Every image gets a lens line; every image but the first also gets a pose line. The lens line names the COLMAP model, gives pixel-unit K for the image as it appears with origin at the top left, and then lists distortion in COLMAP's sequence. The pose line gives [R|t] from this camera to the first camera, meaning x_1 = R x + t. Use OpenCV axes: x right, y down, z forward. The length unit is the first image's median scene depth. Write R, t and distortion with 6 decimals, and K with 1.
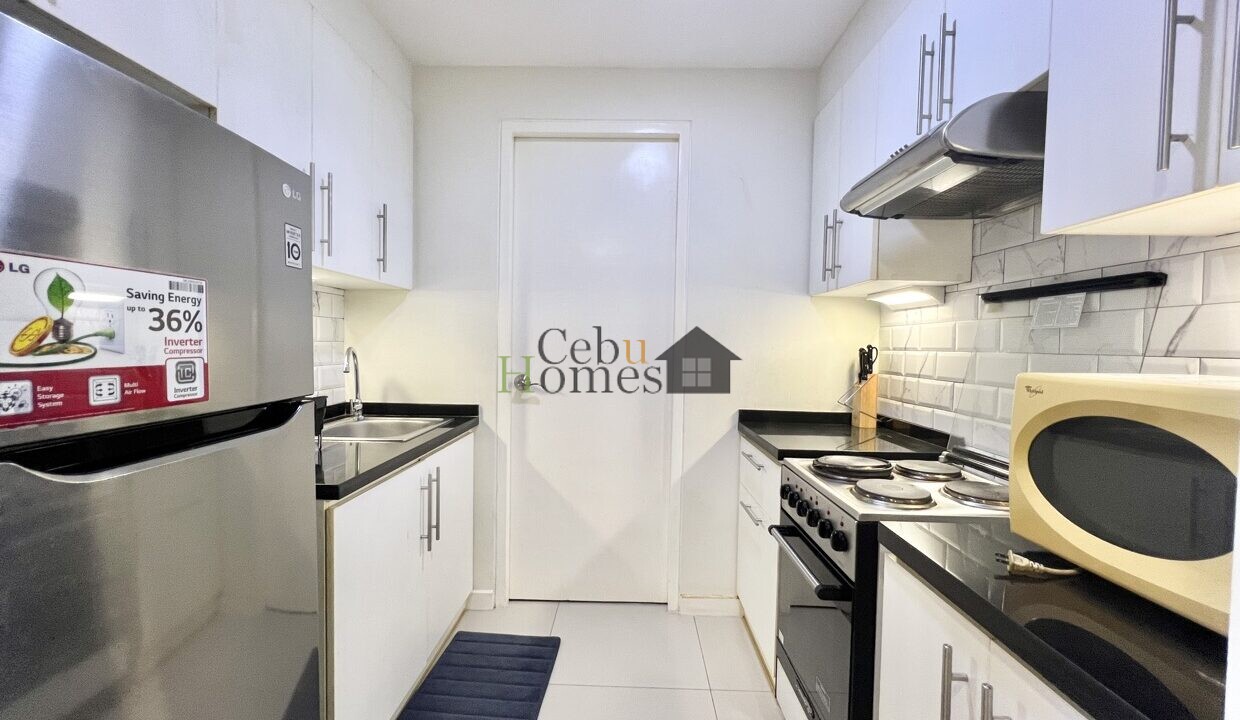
lens RADIAL K [[495.8, 0, 617.9], [0, 495.8, 360.1], [0, 0, 1]] dist [-0.002995, -0.000264]
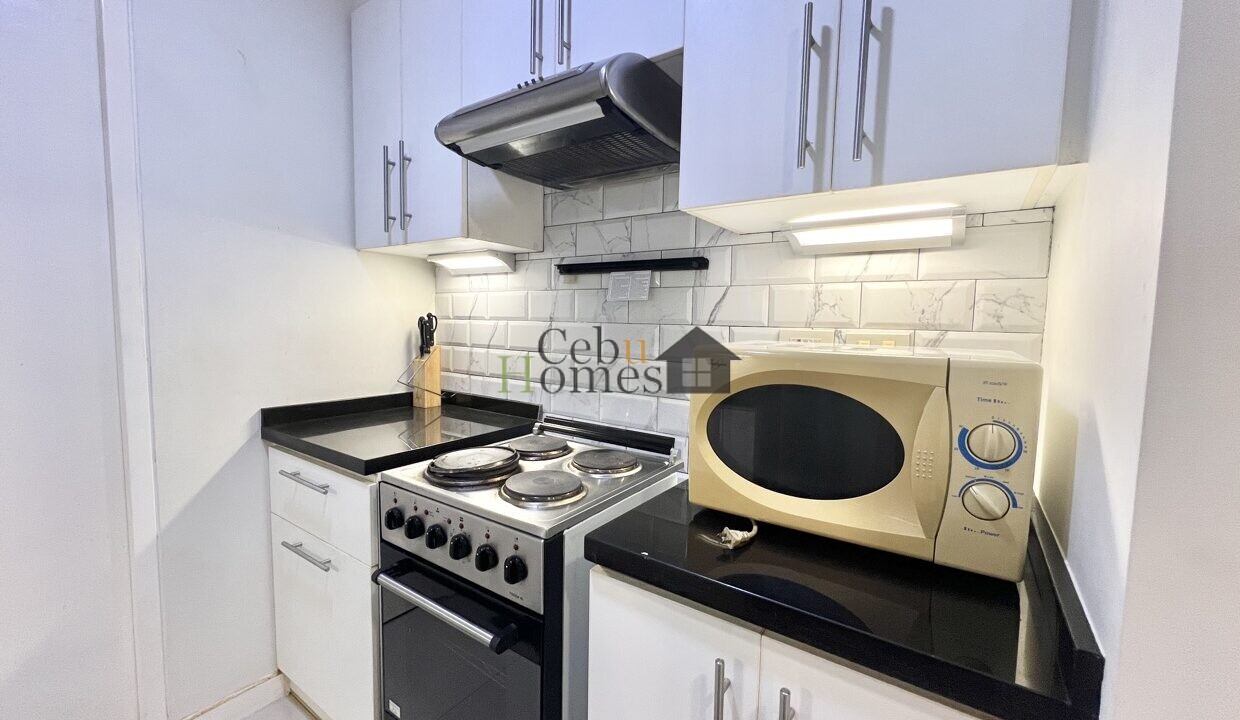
lens RADIAL K [[495.8, 0, 617.9], [0, 495.8, 360.1], [0, 0, 1]] dist [-0.002995, -0.000264]
pose [[0.551575, -0.076959, 0.830567, -0.064877], [0.018375, 0.996614, 0.080141, -0.017297], [-0.833923, -0.028942, 0.551122, 0.335385]]
